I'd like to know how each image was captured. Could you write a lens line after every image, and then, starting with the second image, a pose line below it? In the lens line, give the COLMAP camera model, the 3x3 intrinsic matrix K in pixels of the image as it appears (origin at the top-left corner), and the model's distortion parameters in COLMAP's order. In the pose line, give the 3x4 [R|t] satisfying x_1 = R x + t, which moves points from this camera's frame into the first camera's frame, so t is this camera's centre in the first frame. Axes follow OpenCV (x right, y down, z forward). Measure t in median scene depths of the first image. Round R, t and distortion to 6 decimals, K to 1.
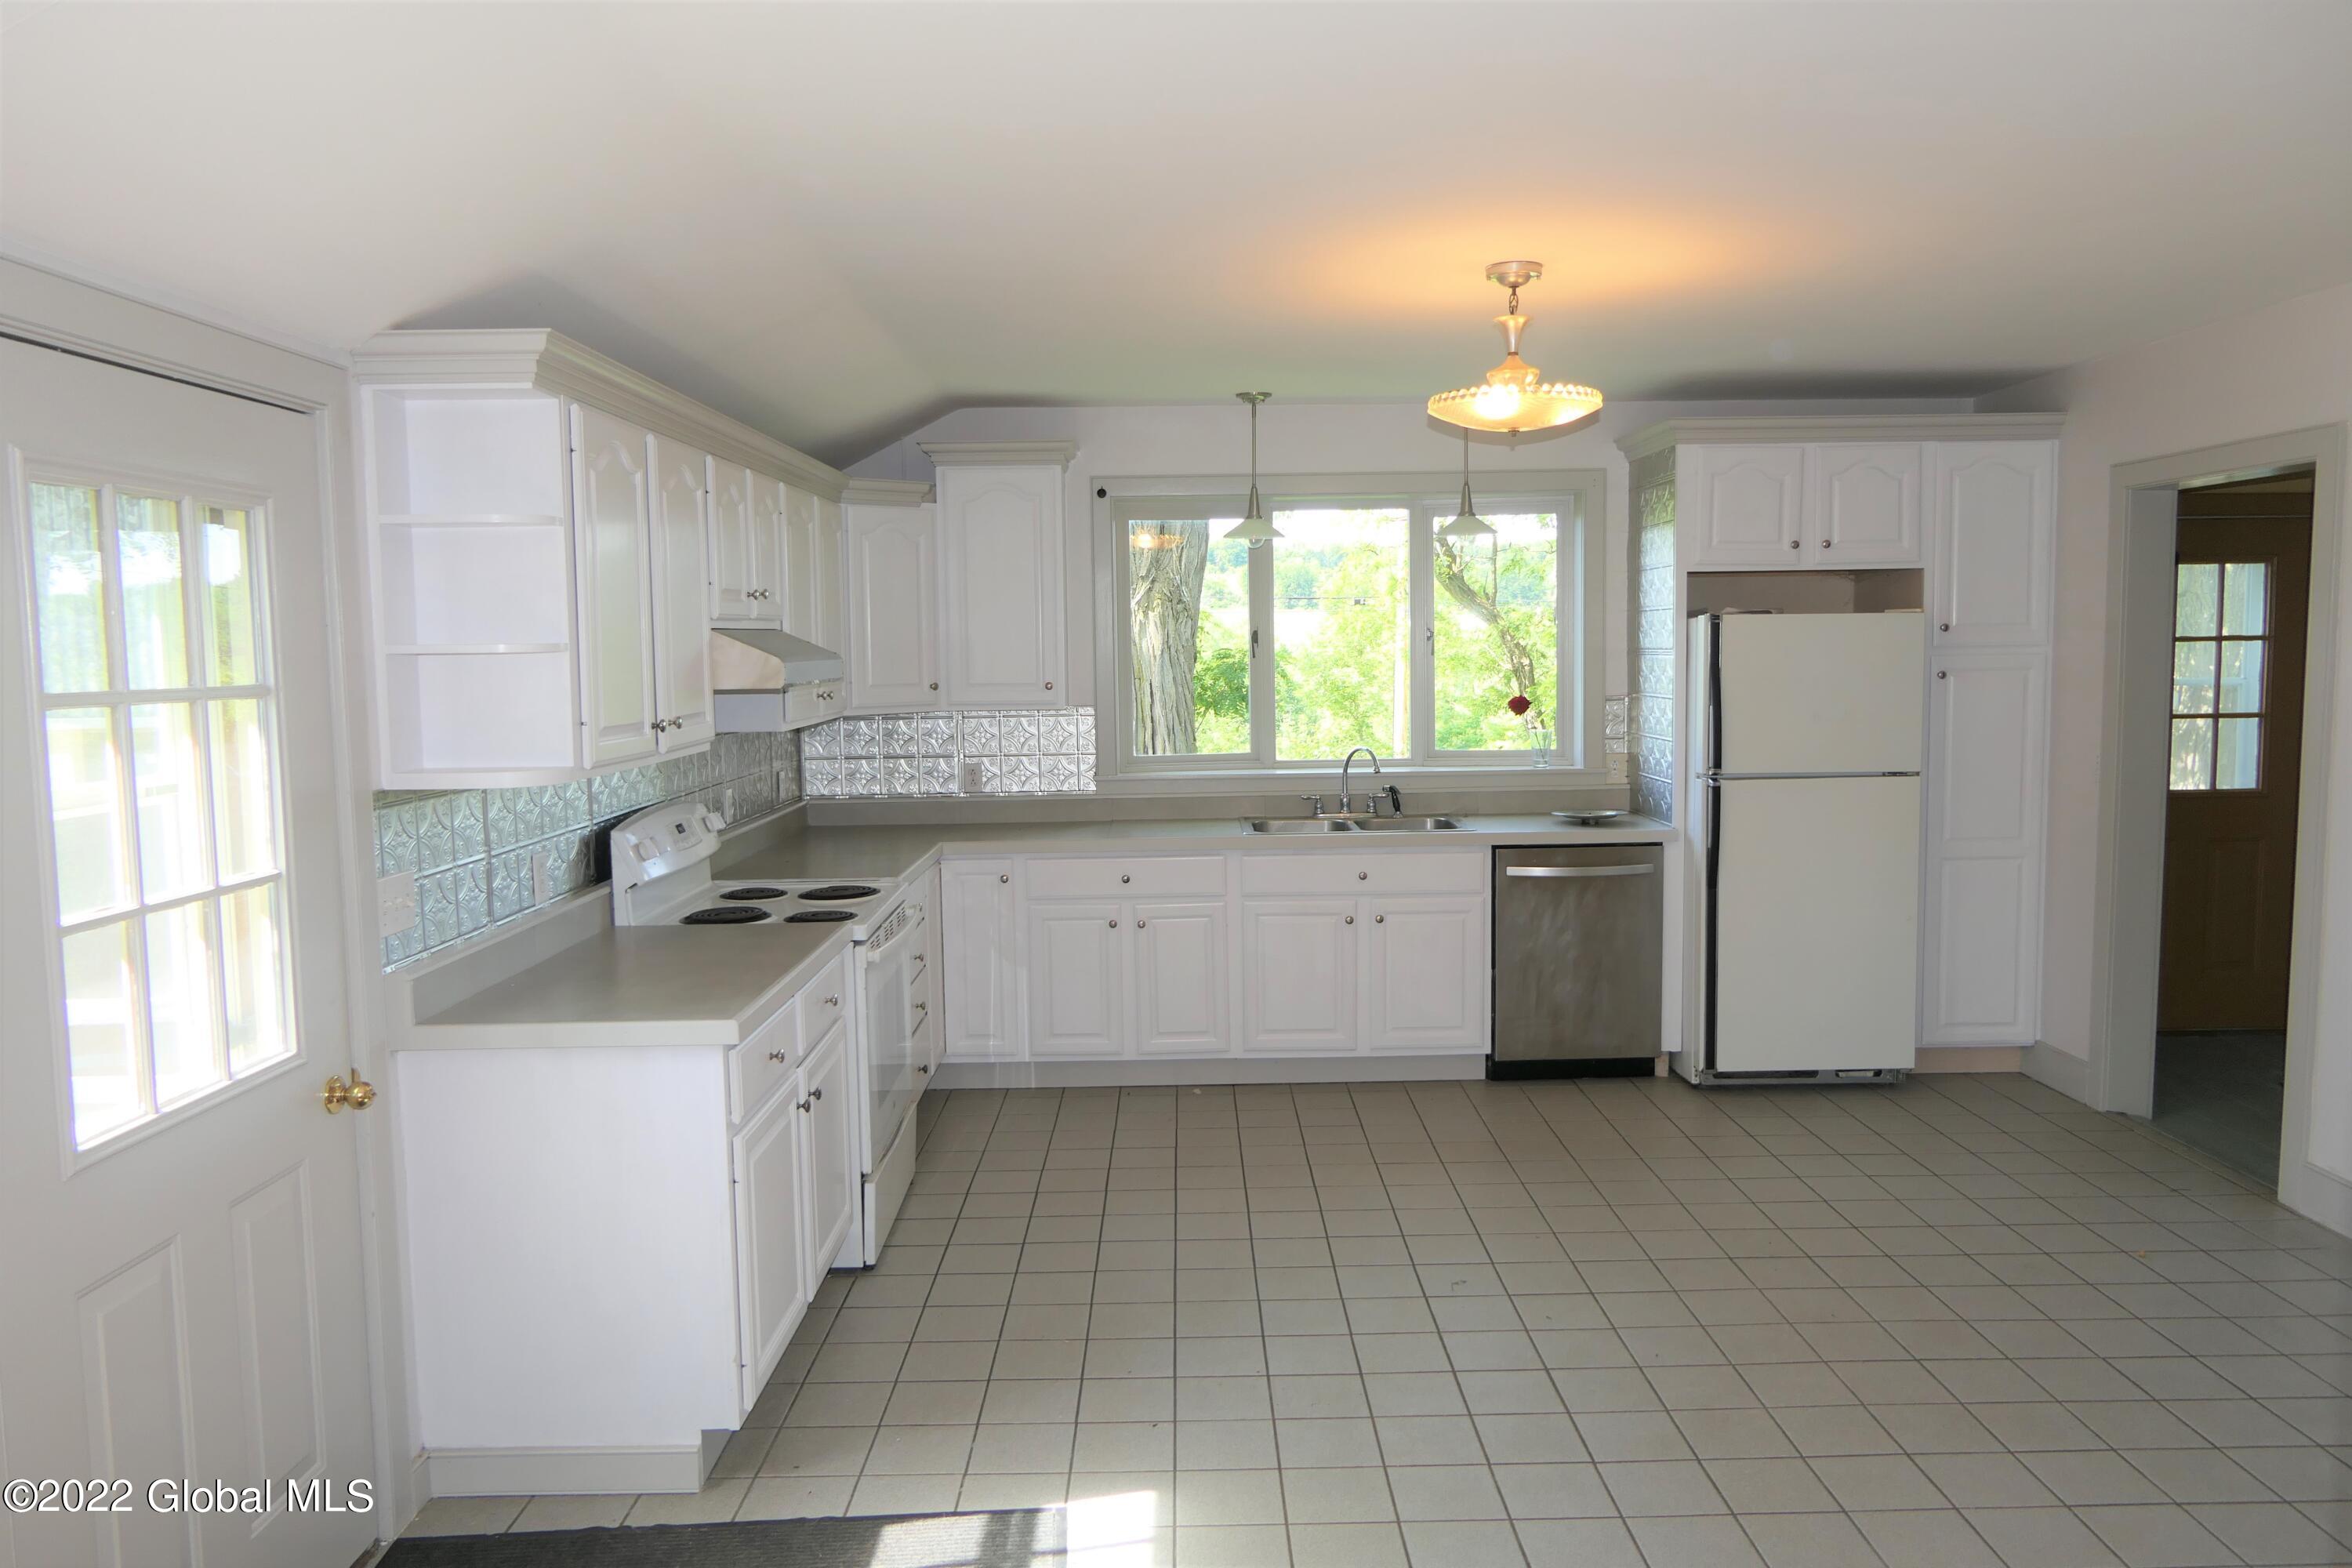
lens RADIAL K [[1662.3, 0, 1177.5], [0, 1662.3, 782.8], [0, 0, 1]] dist [0.007298, -0.004253]
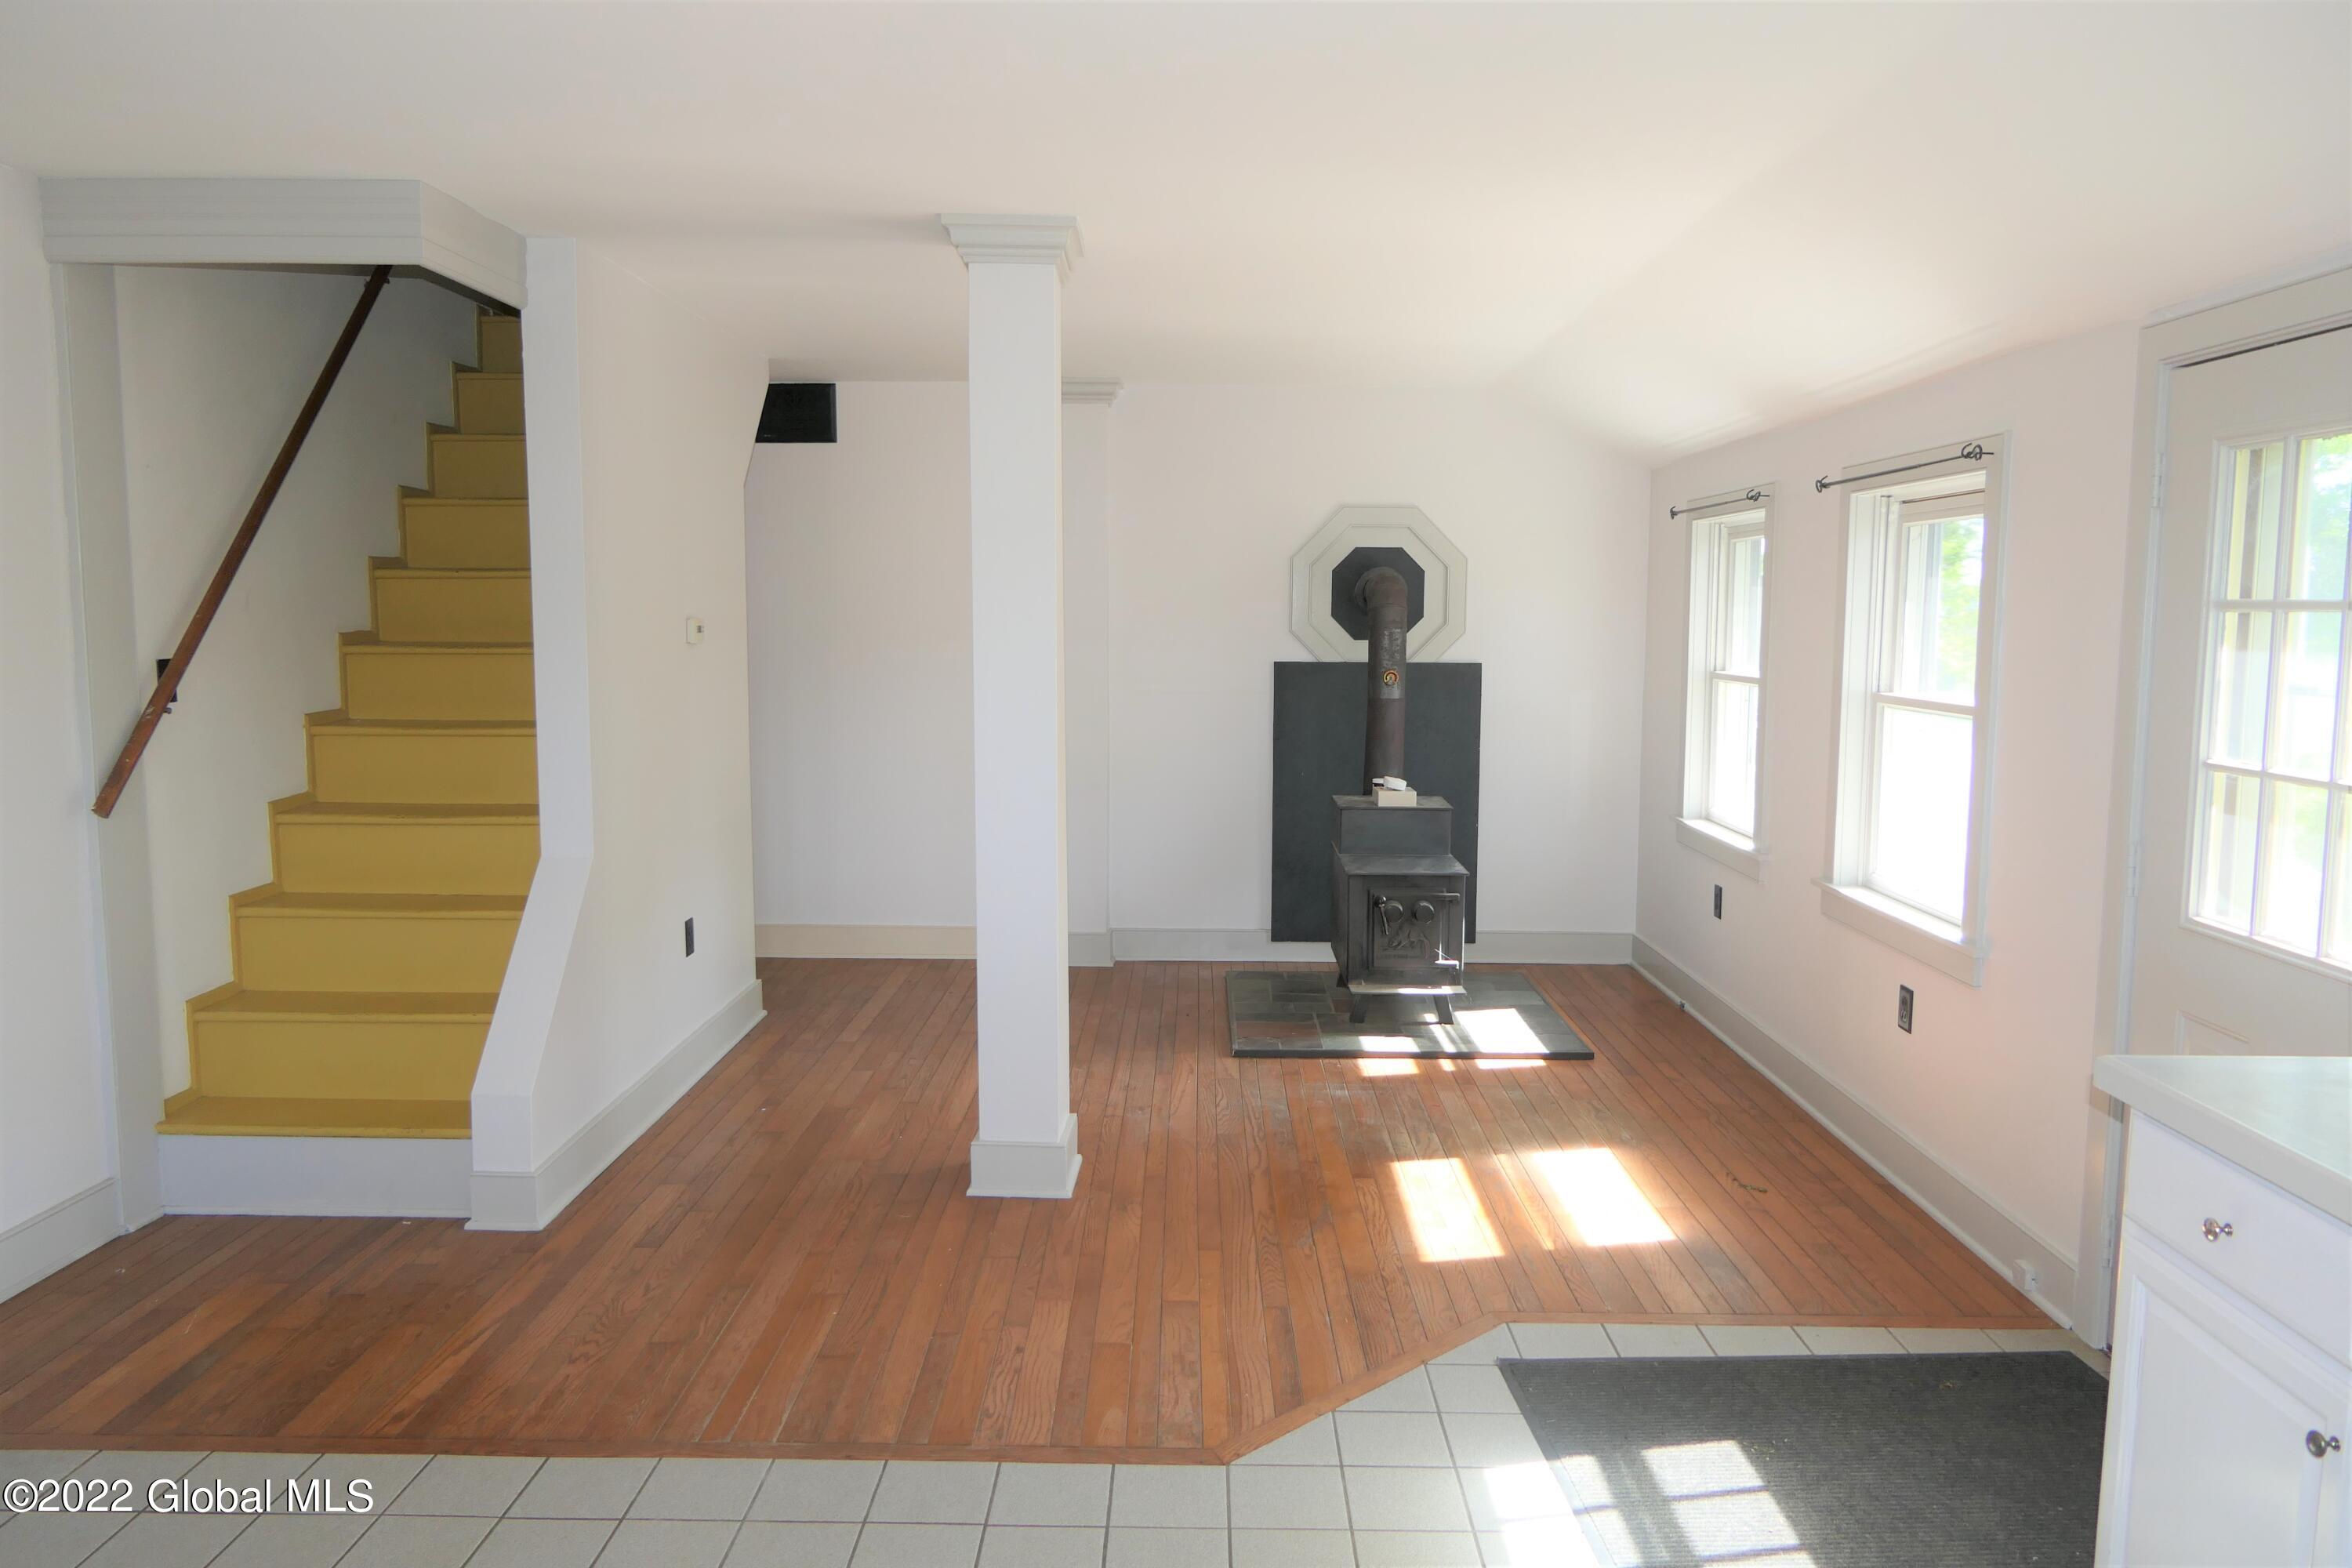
lens RADIAL K [[1662.3, 0, 1170.6], [0, 1662.3, 787.6], [0, 0, 1]] dist [0.007298, -0.004253]
pose [[-0.999600, -0.000408, 0.028289, 0.072988], [0.004848, 0.982637, 0.185474, -0.064165], [-0.027873, 0.185537, -0.982242, 0.953222]]
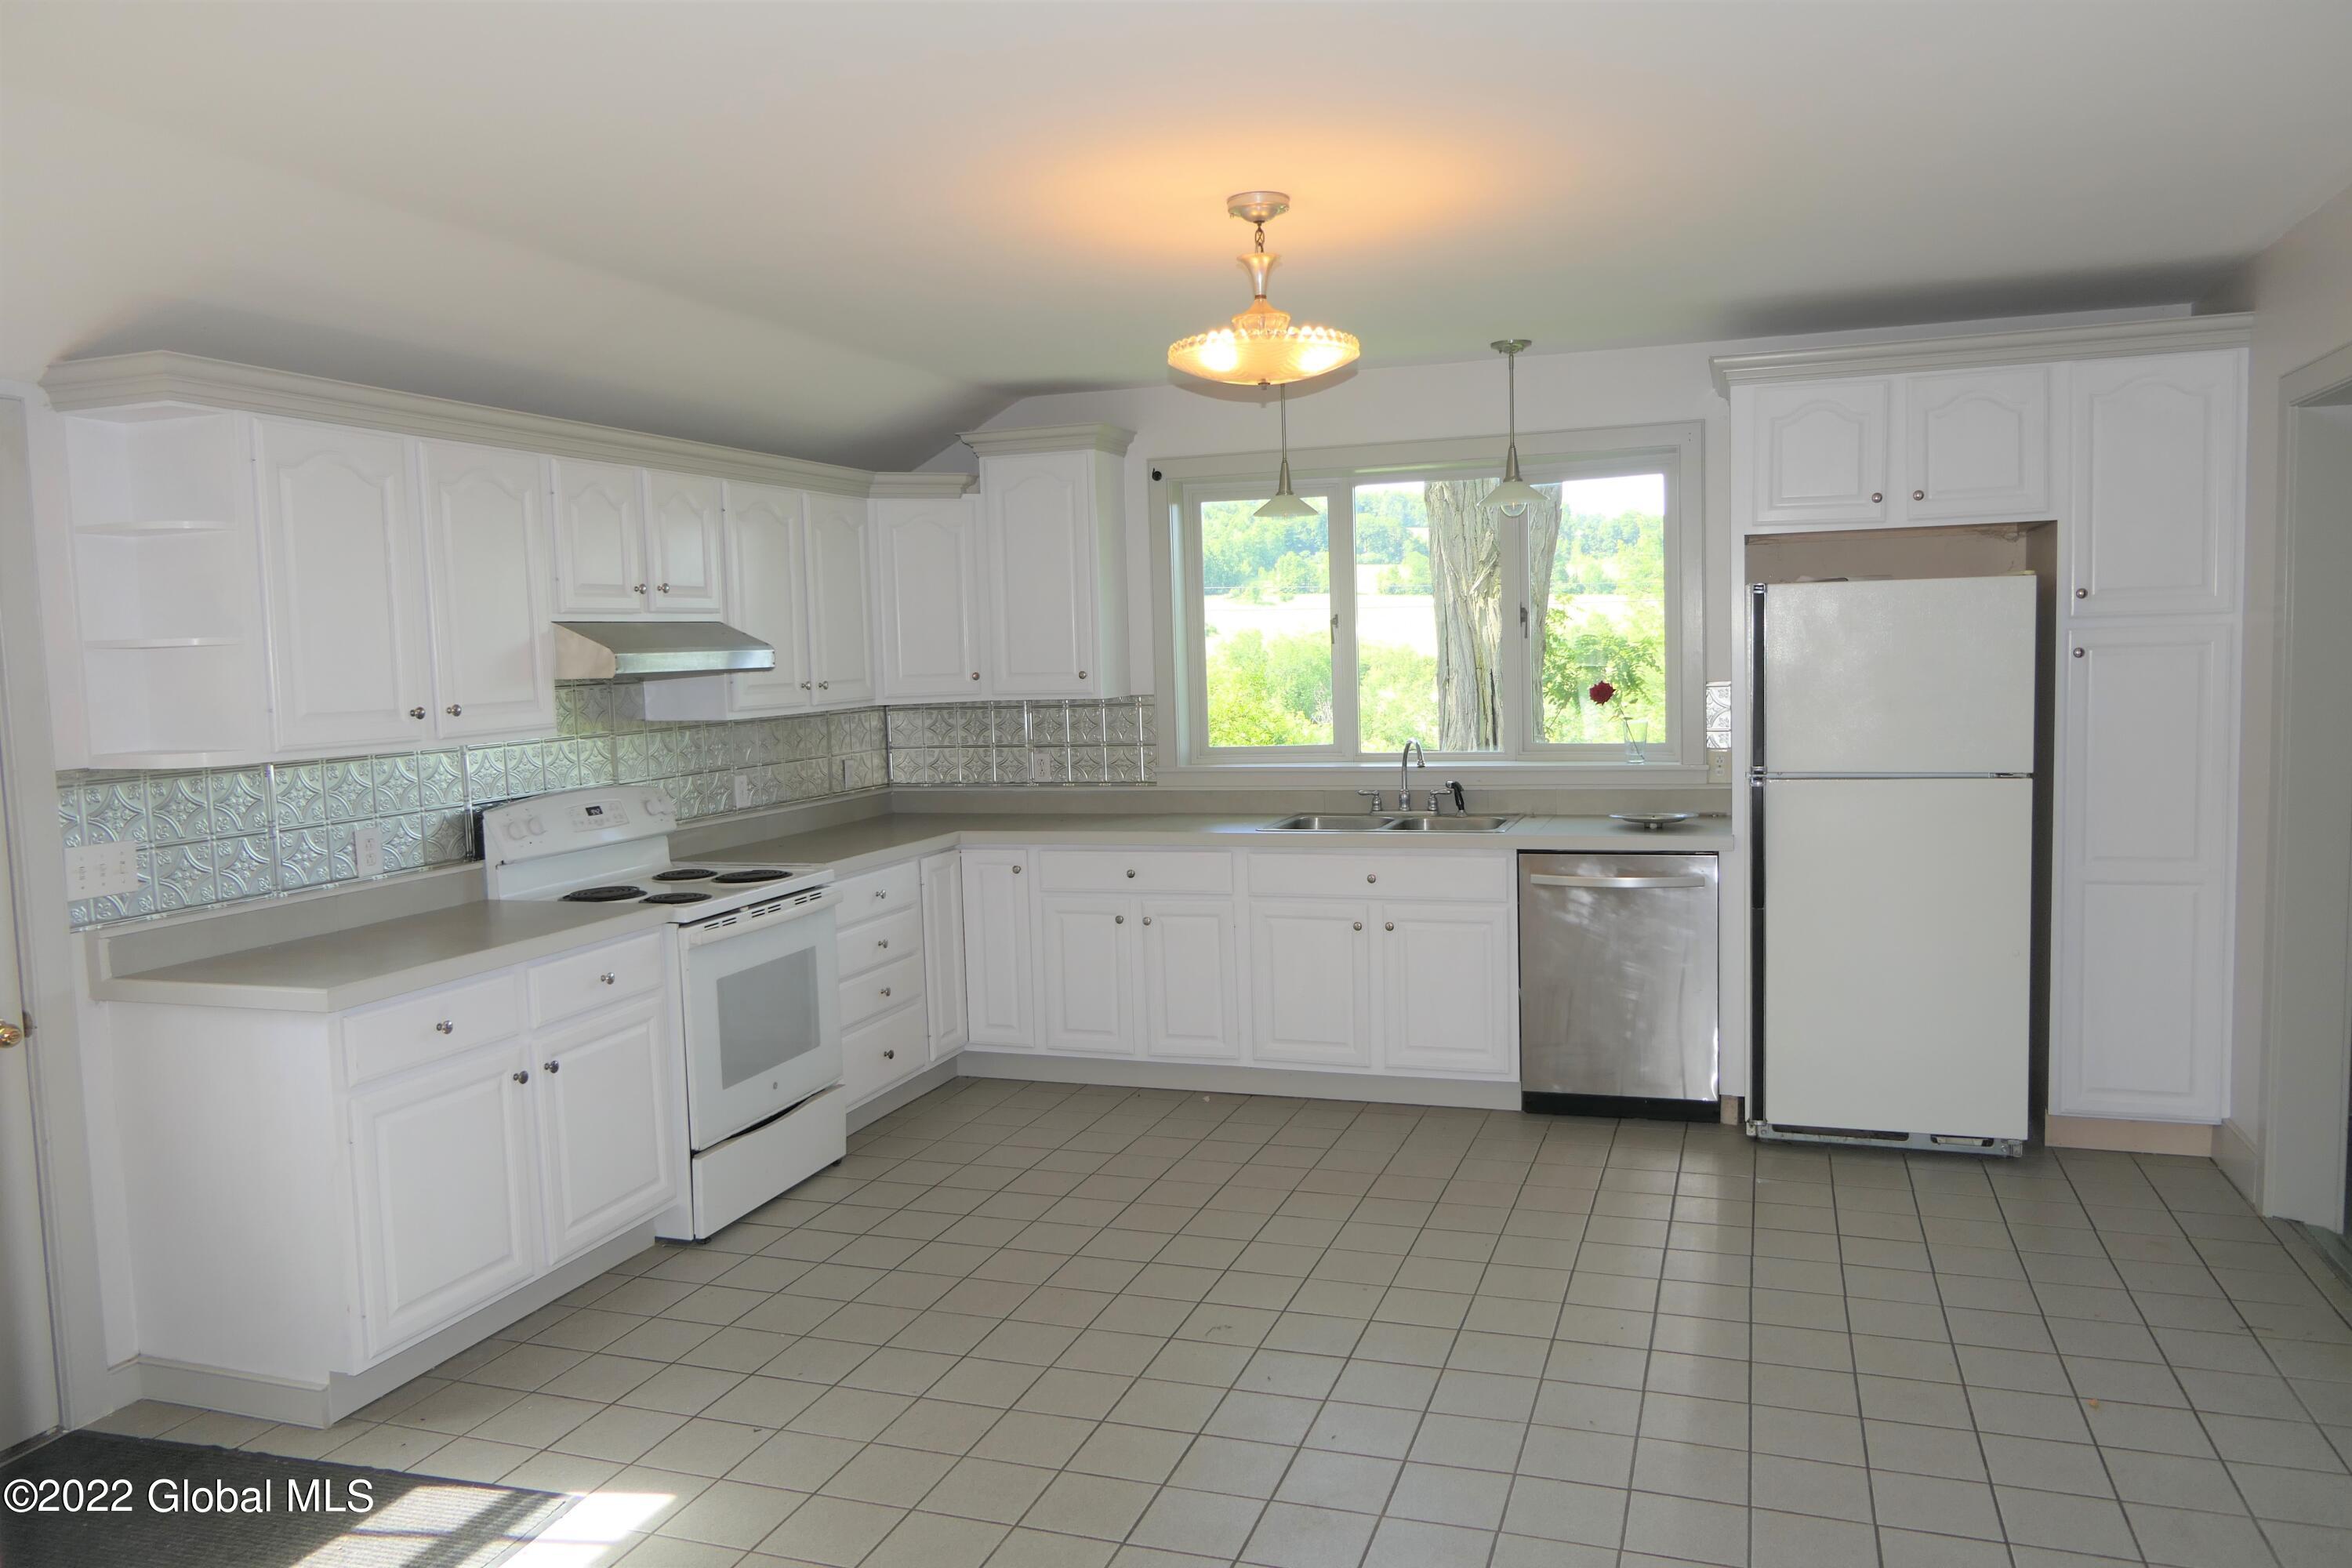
lens RADIAL K [[1662.3, 0, 1178.4], [0, 1662.3, 788.8], [0, 0, 1]] dist [0.007298, -0.004253]
pose [[0.940922, 0.015695, -0.338258, 0.320594], [-0.013059, 0.999864, 0.010065, -0.001725], [0.338370, -0.005053, 0.940999, 0.098966]]
